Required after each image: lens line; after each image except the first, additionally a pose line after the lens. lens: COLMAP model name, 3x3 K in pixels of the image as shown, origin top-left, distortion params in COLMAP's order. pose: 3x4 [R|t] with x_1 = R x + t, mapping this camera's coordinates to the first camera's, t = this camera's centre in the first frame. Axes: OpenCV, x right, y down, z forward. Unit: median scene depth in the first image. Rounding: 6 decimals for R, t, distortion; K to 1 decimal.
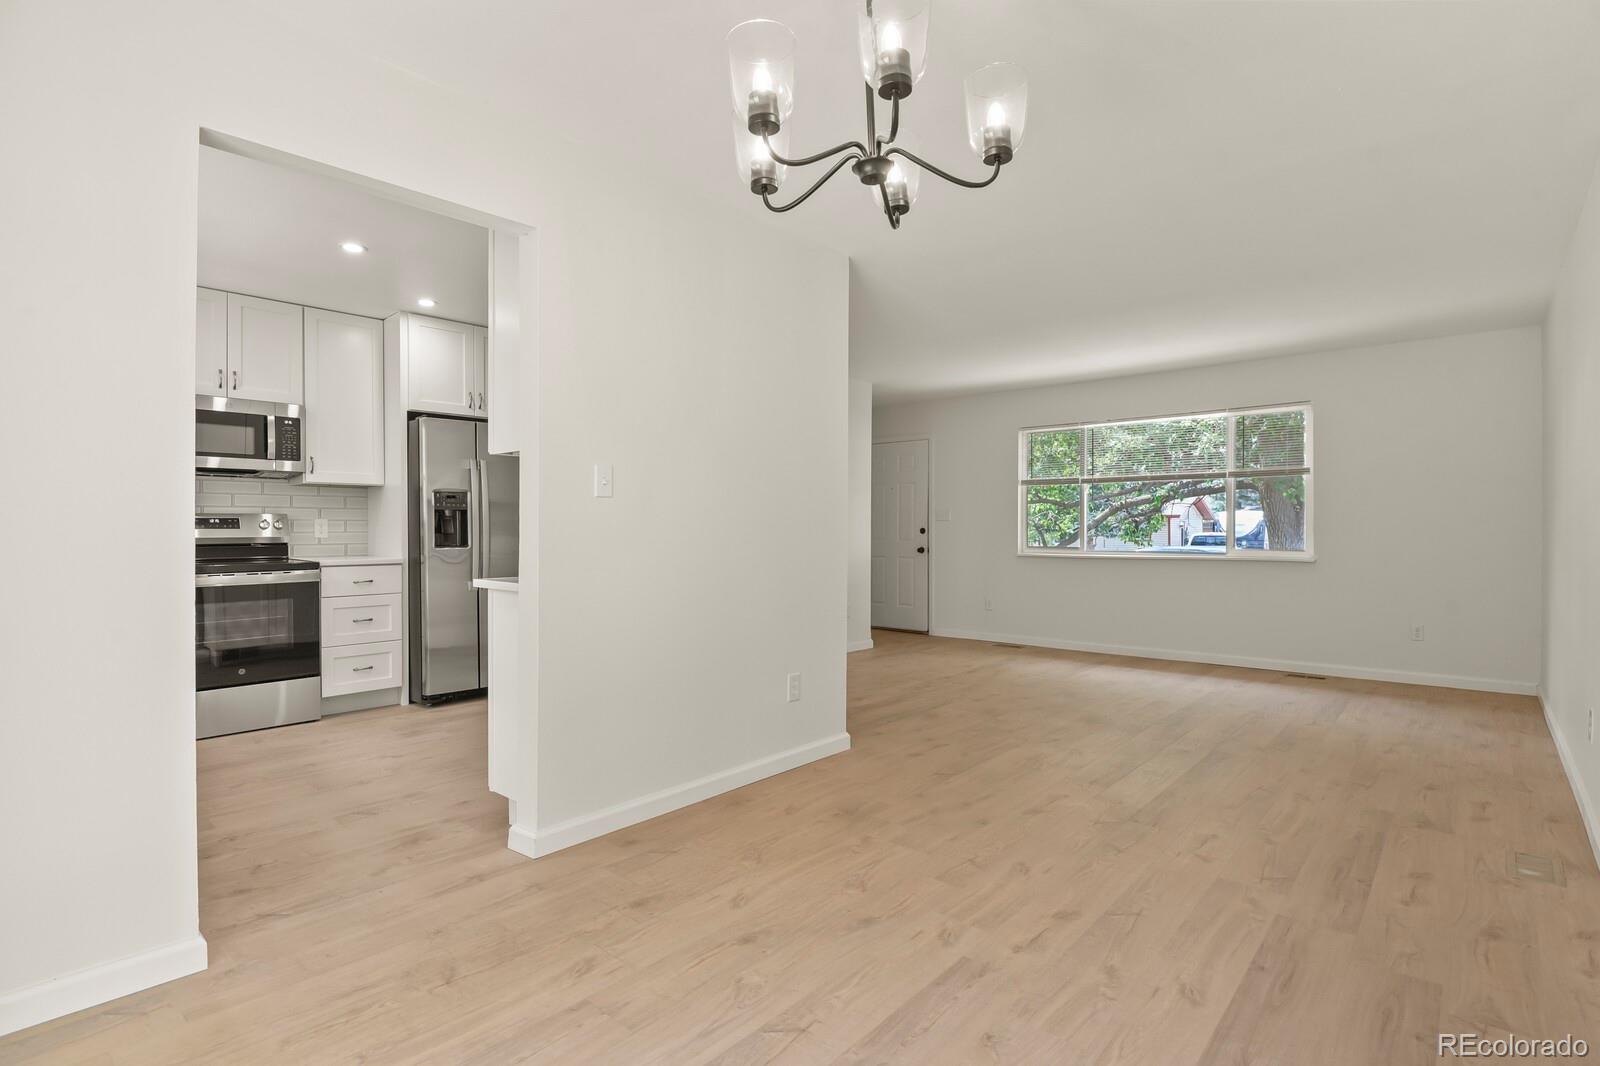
lens RADIAL K [[778.2, 0, 803.3], [0, 778.2, 531.2], [0, 0, 1]] dist [-0.015212, -0.002130]
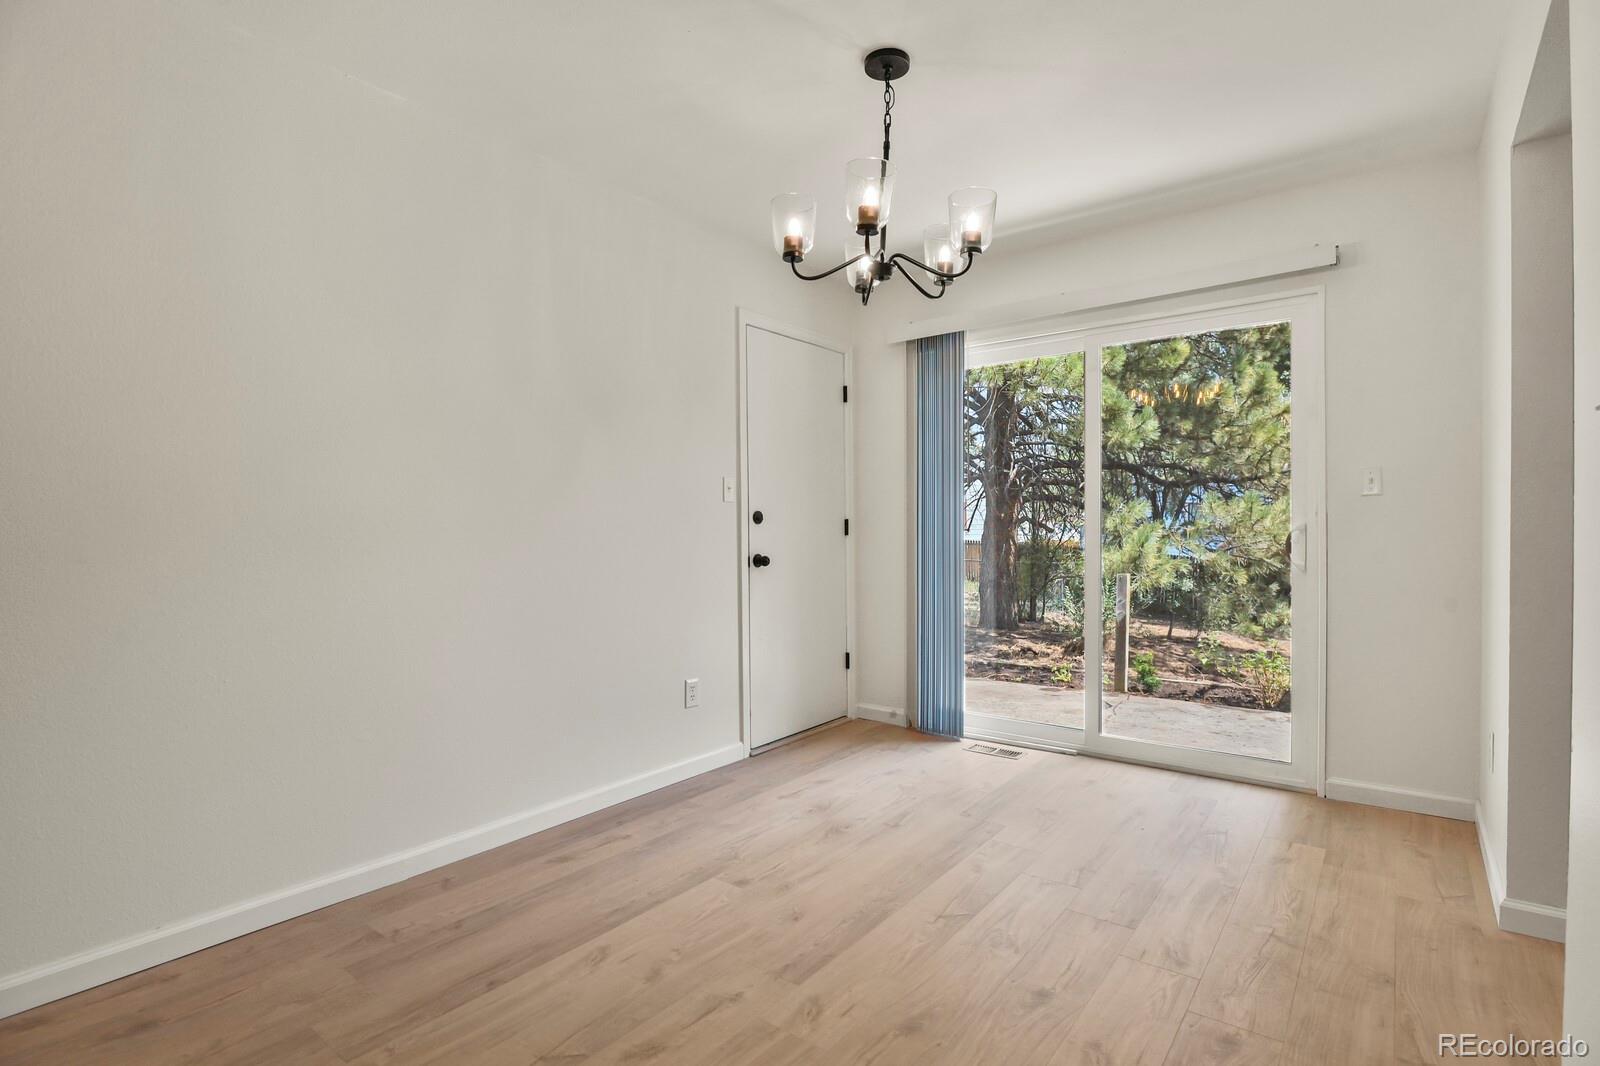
lens RADIAL K [[778.2, 0, 802.2], [0, 778.2, 543.6], [0, 0, 1]] dist [-0.015212, -0.002130]
pose [[-0.998006, 0.005048, -0.062917, 0.207384], [0.003765, 0.999783, 0.020498, 0.000749], [0.063006, 0.020220, -0.997808, 1.534724]]
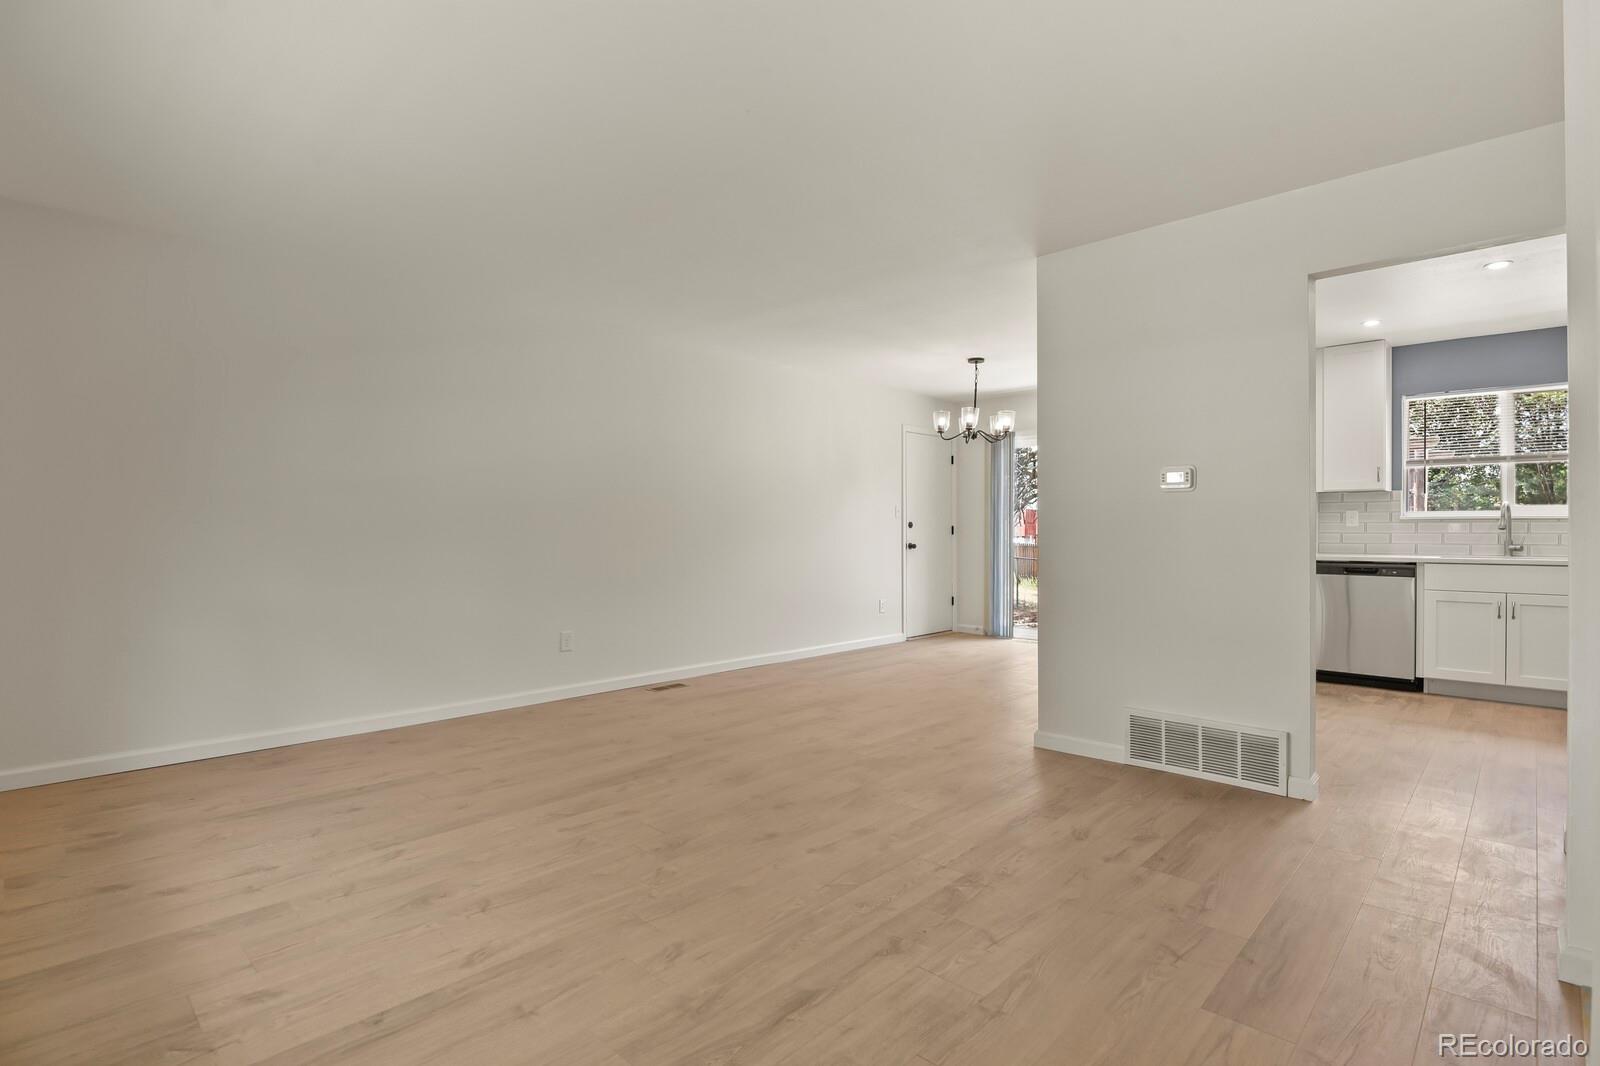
lens RADIAL K [[778.2, 0, 809.7], [0, 778.2, 523.6], [0, 0, 1]] dist [-0.015212, -0.002130]
pose [[-0.999413, -0.004173, 0.034002, 0.495314], [-0.004438, 0.999960, -0.007705, 0.001323], [-0.033968, -0.007851, -0.999392, 3.136163]]
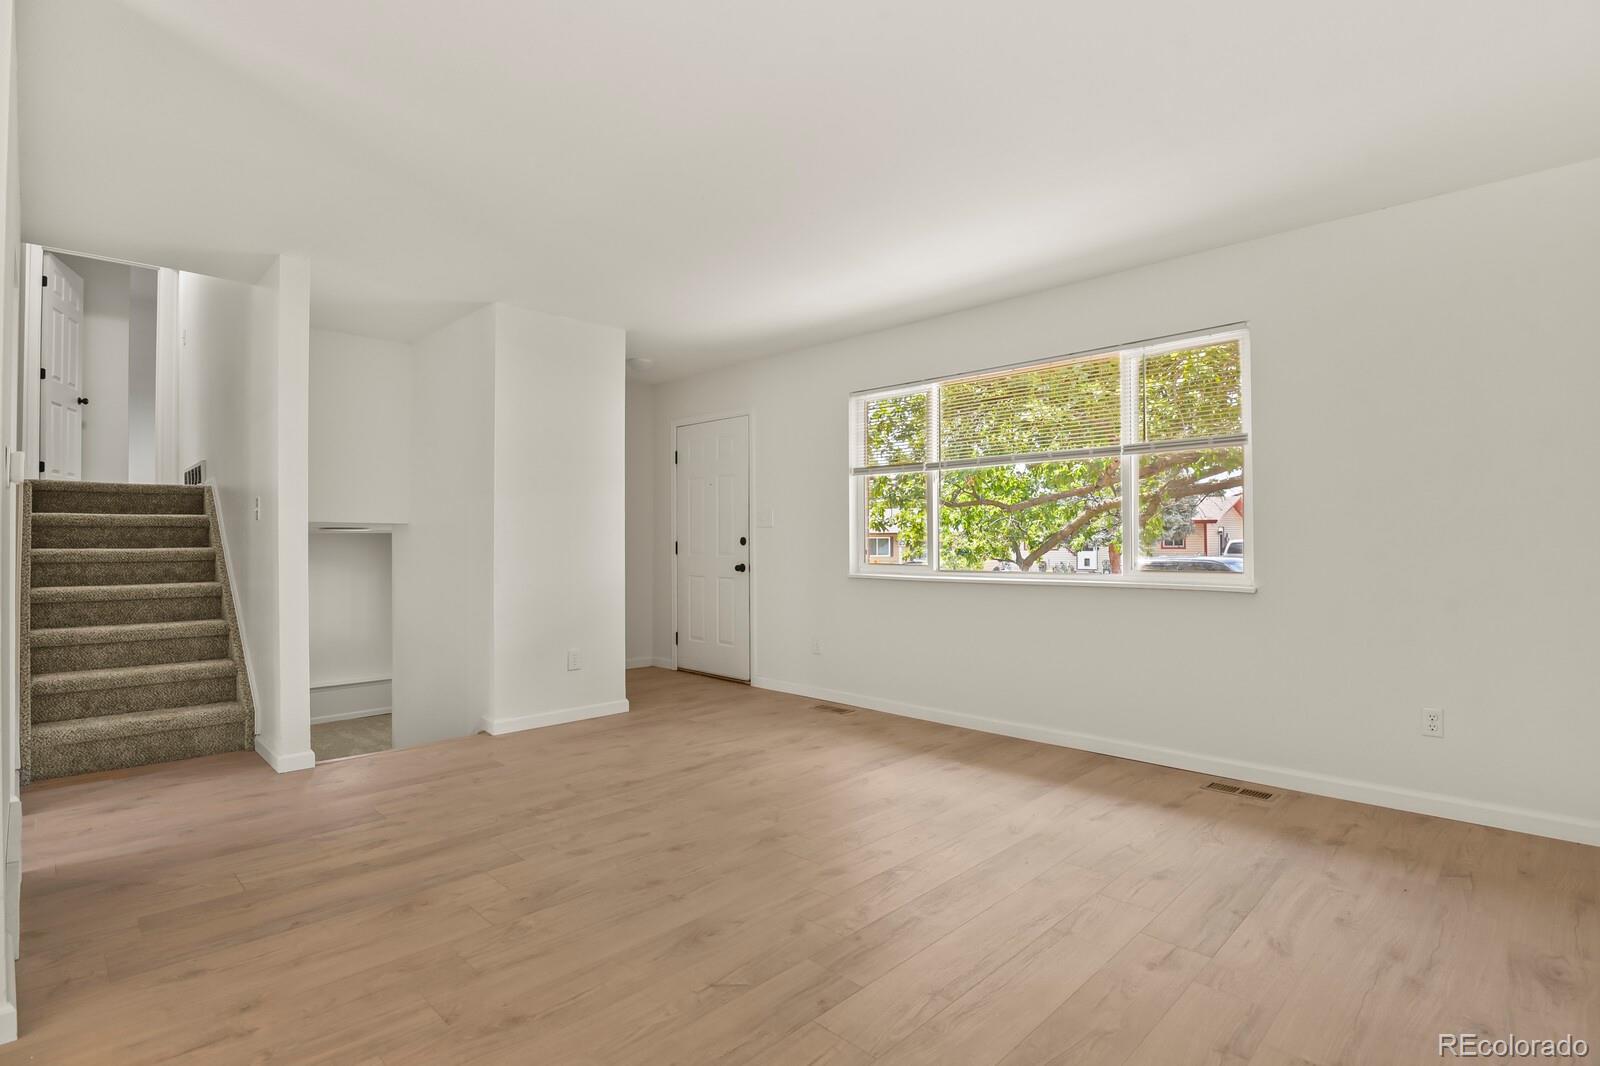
lens RADIAL K [[778.2, 0, 803.9], [0, 778.2, 536.5], [0, 0, 1]] dist [-0.015212, -0.002130]
pose [[0.998245, -0.007298, -0.058768, 0.837471], [0.006995, 0.999961, -0.005350, -0.002267], [0.058805, 0.004929, 0.998257, 0.929342]]
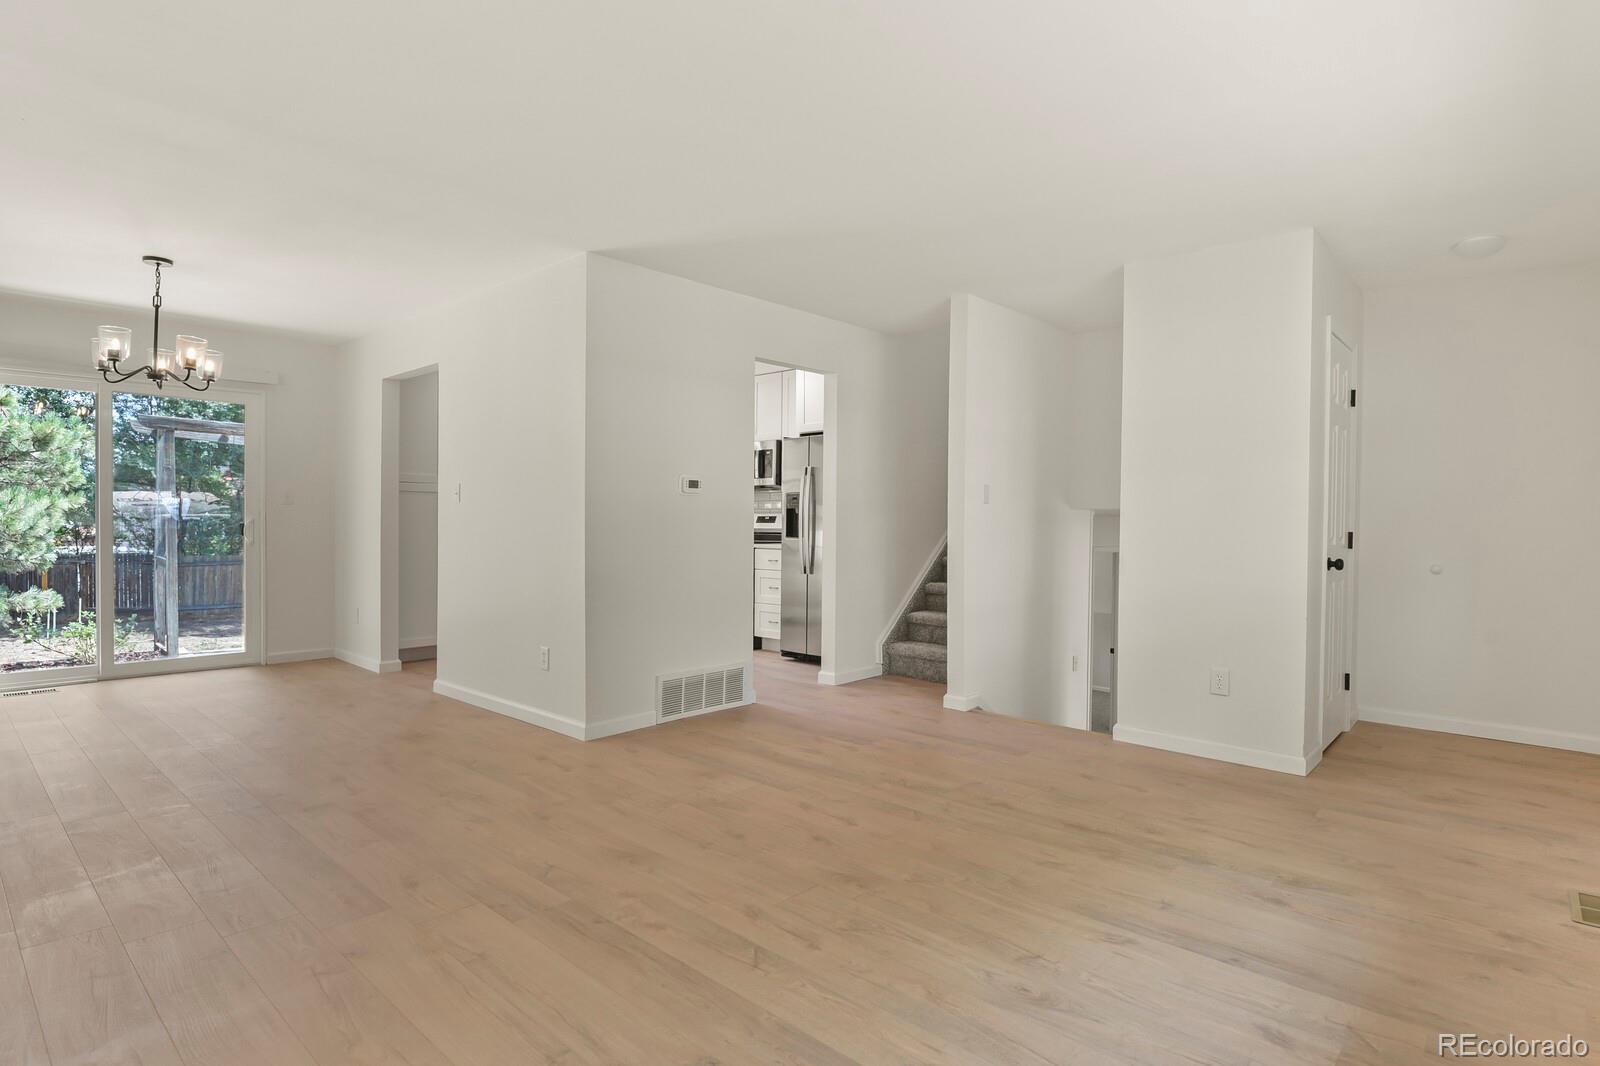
lens RADIAL K [[826.9, 0, 814.8], [0, 826.9, 532.2], [0, 0, 1]] dist [-0.009042, -0.000373]
pose [[-0.008338, 0.011832, -0.999895, 1.755353], [-0.012087, 0.999856, 0.011932, -0.012541], [0.999892, 0.012185, -0.008194, 2.029668]]
